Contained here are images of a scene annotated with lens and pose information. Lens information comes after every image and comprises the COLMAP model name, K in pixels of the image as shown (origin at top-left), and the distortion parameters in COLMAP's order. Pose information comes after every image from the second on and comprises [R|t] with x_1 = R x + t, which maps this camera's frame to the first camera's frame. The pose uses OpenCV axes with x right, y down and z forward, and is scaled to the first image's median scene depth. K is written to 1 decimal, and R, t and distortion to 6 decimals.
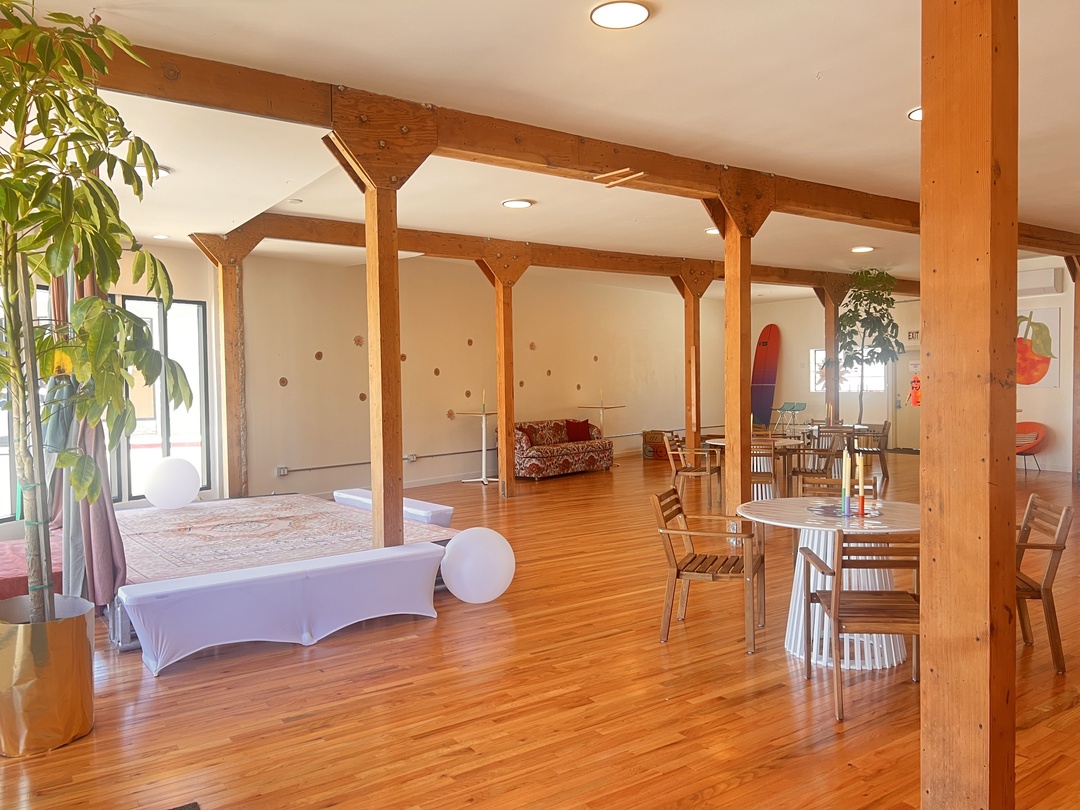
lens RADIAL K [[803.5, 0, 541.4], [0, 803.5, 406.8], [0, 0, 1]] dist [0.016564, -0.006488]
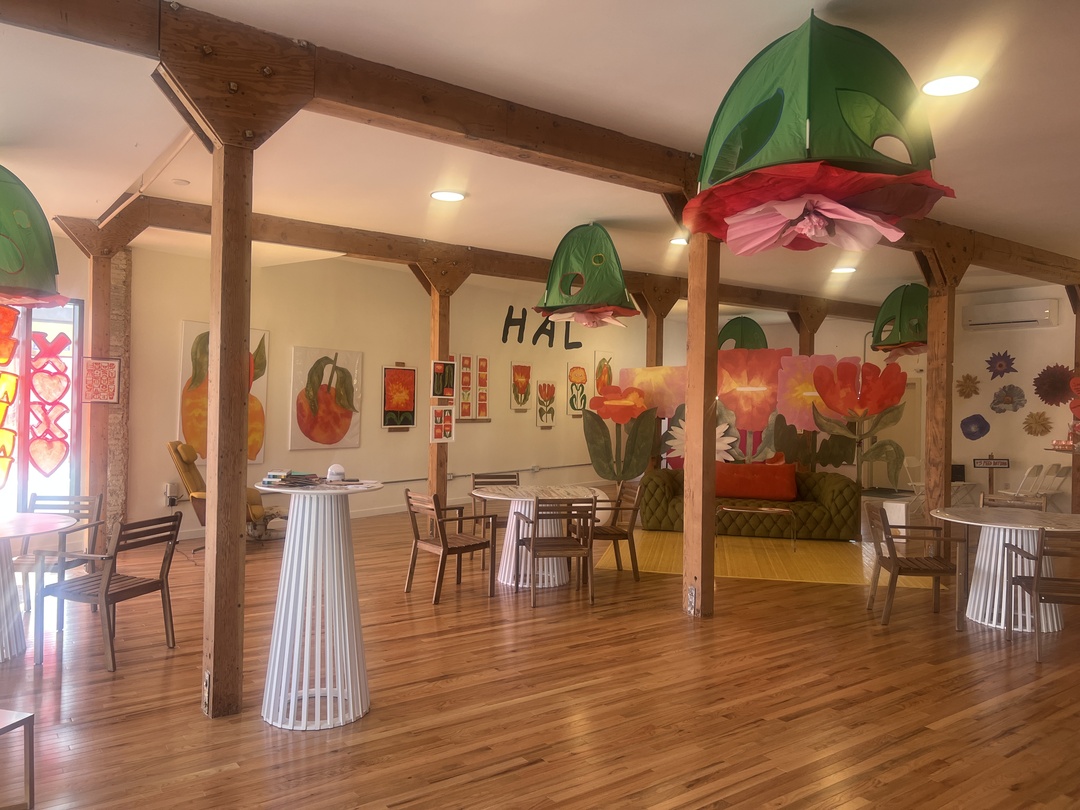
lens RADIAL K [[803.5, 0, 541.8], [0, 803.5, 403.7], [0, 0, 1]] dist [0.016564, -0.006488]
pose [[0.998898, 0.031228, 0.035038, 0.068522], [-0.030142, 0.999061, -0.031110, -0.016941], [-0.035977, 0.030020, 0.998902, 0.240420]]
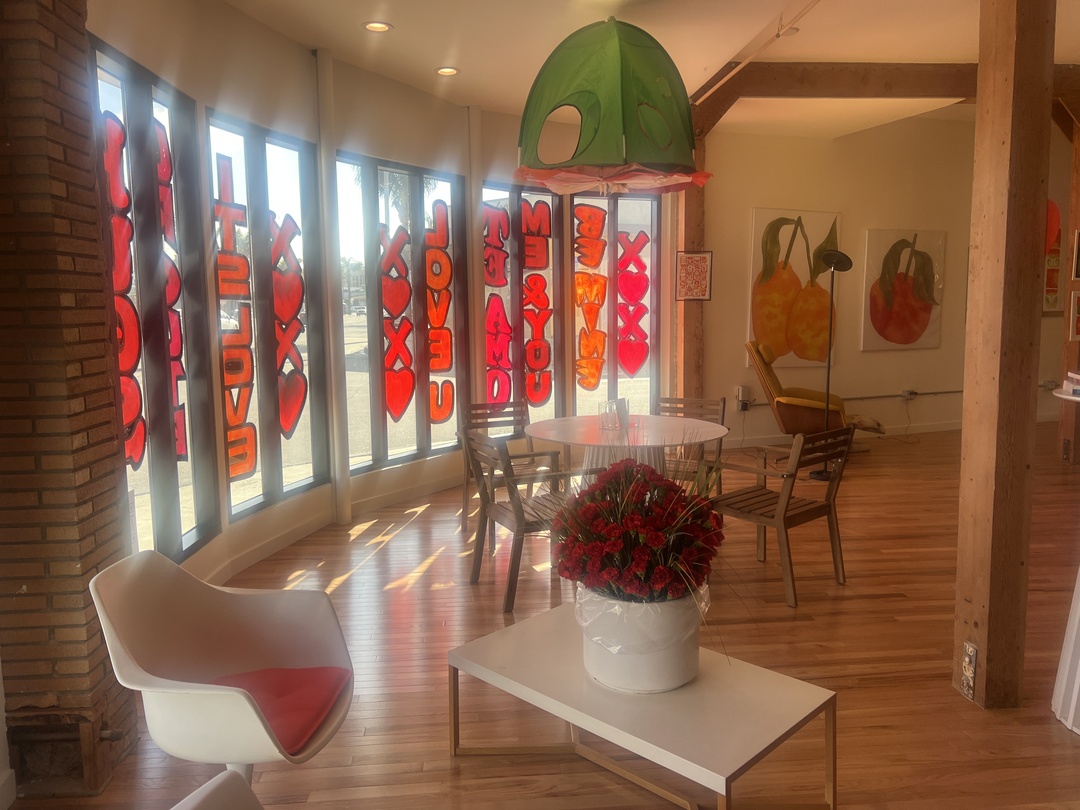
lens RADIAL K [[803.5, 0, 537.6], [0, 803.5, 403.5], [0, 0, 1]] dist [0.016564, -0.006488]
pose [[0.865087, 0.056731, -0.498404, -0.183349], [-0.008444, 0.995090, 0.098610, 0.000112], [0.501552, -0.081098, 0.861318, 0.385675]]
